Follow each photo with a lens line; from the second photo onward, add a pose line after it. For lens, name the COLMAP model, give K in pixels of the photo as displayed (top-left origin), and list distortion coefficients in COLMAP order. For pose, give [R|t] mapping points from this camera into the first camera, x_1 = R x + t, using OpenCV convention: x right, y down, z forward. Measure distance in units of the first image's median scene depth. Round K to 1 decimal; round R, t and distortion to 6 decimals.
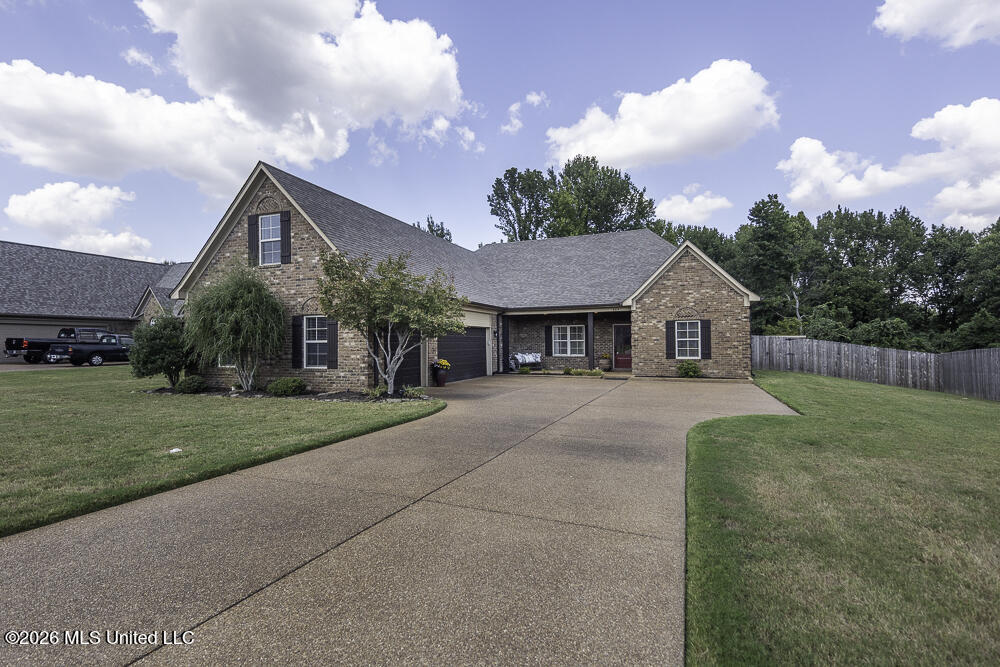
lens RADIAL K [[487.4, 0, 520.3], [0, 487.4, 342.7], [0, 0, 1]] dist [0.039652, -0.010039]
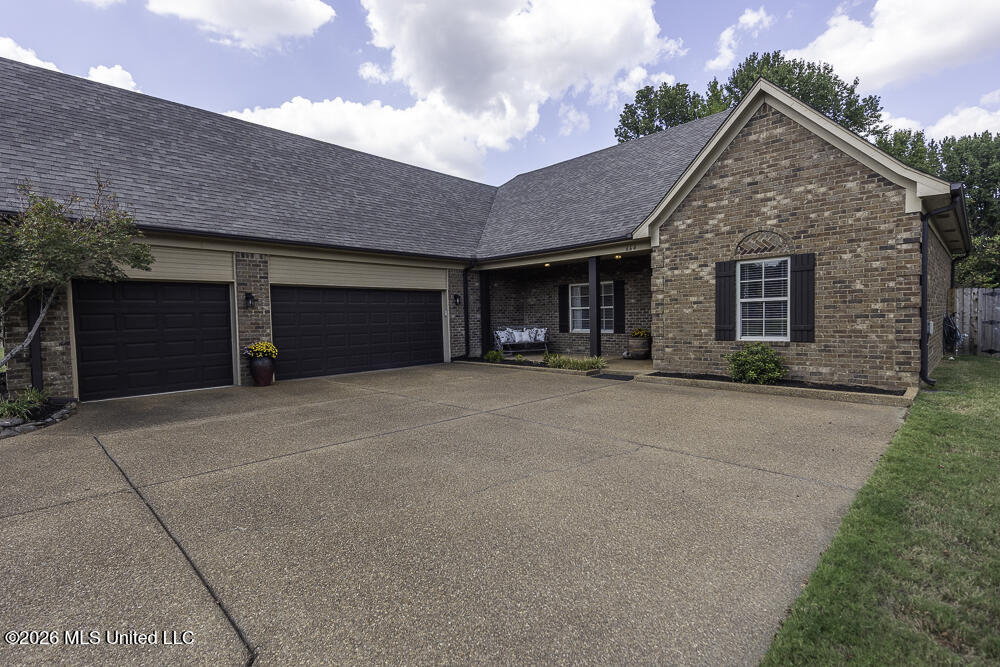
lens RADIAL K [[487.4, 0, 514.4], [0, 487.4, 342.7], [0, 0, 1]] dist [0.039652, -0.010039]
pose [[0.911662, 0.011122, -0.410790, 0.265140], [0.013107, 0.998338, 0.056117, 0.004177], [0.410731, -0.056545, 0.910001, 0.390781]]
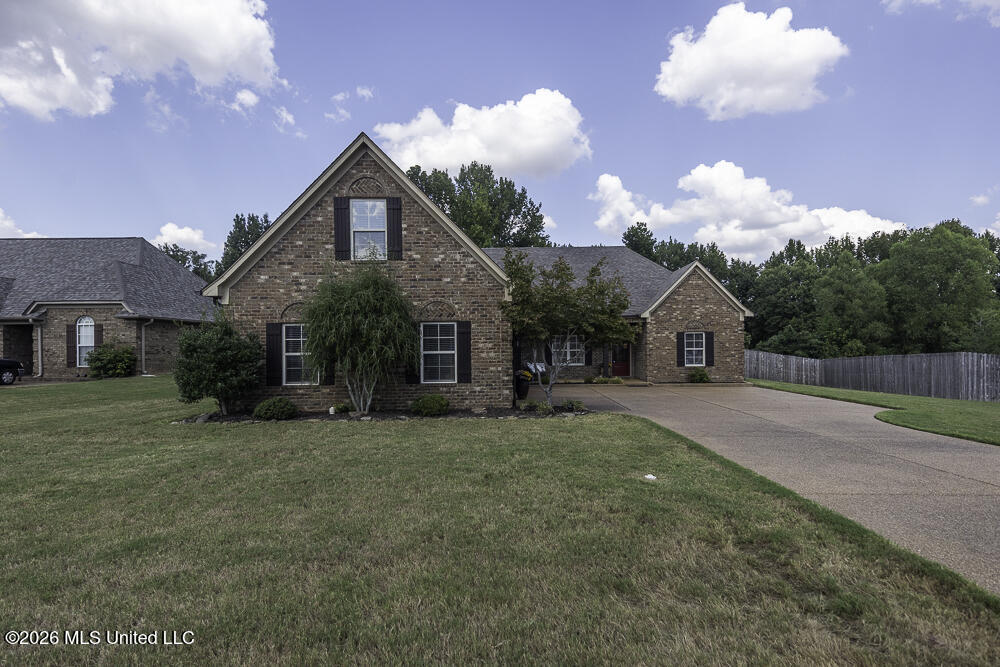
lens RADIAL K [[487.4, 0, 539.6], [0, 487.4, 355.7], [0, 0, 1]] dist [0.039652, -0.010039]
pose [[0.925495, -0.006491, 0.378705, -0.343378], [0.003226, 0.999952, 0.009256, -0.002152], [-0.378746, -0.007344, 0.925471, 0.077836]]
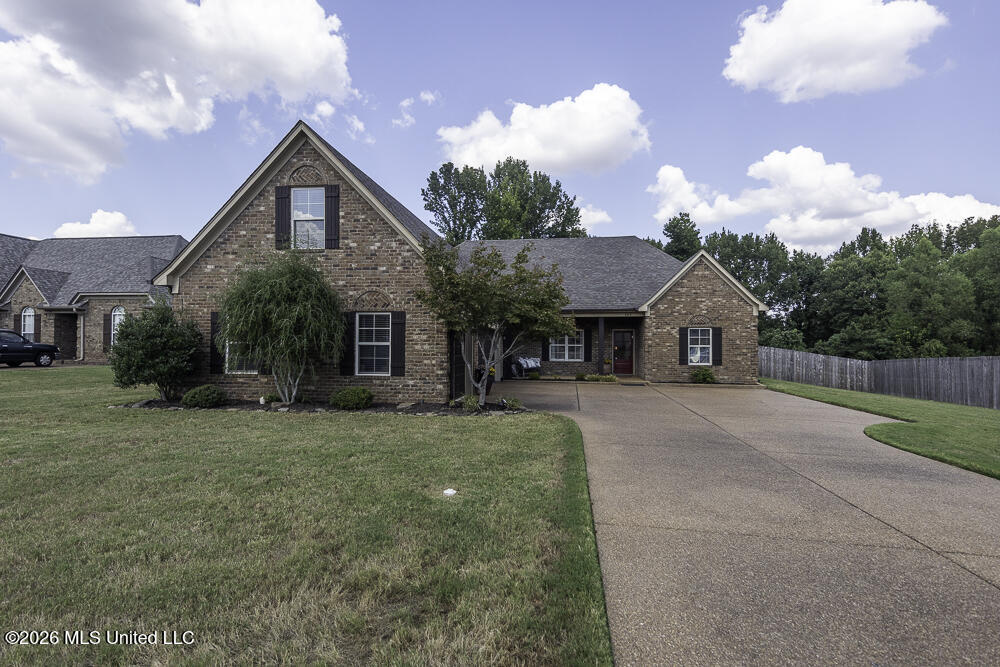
lens RADIAL K [[487.4, 0, 521.3], [0, 487.4, 344.2], [0, 0, 1]] dist [0.039652, -0.010039]
pose [[0.971774, 0.015178, 0.235424, -0.218091], [-0.014664, 0.999885, -0.003935, -0.000882], [-0.235457, 0.000371, 0.971885, 0.075555]]
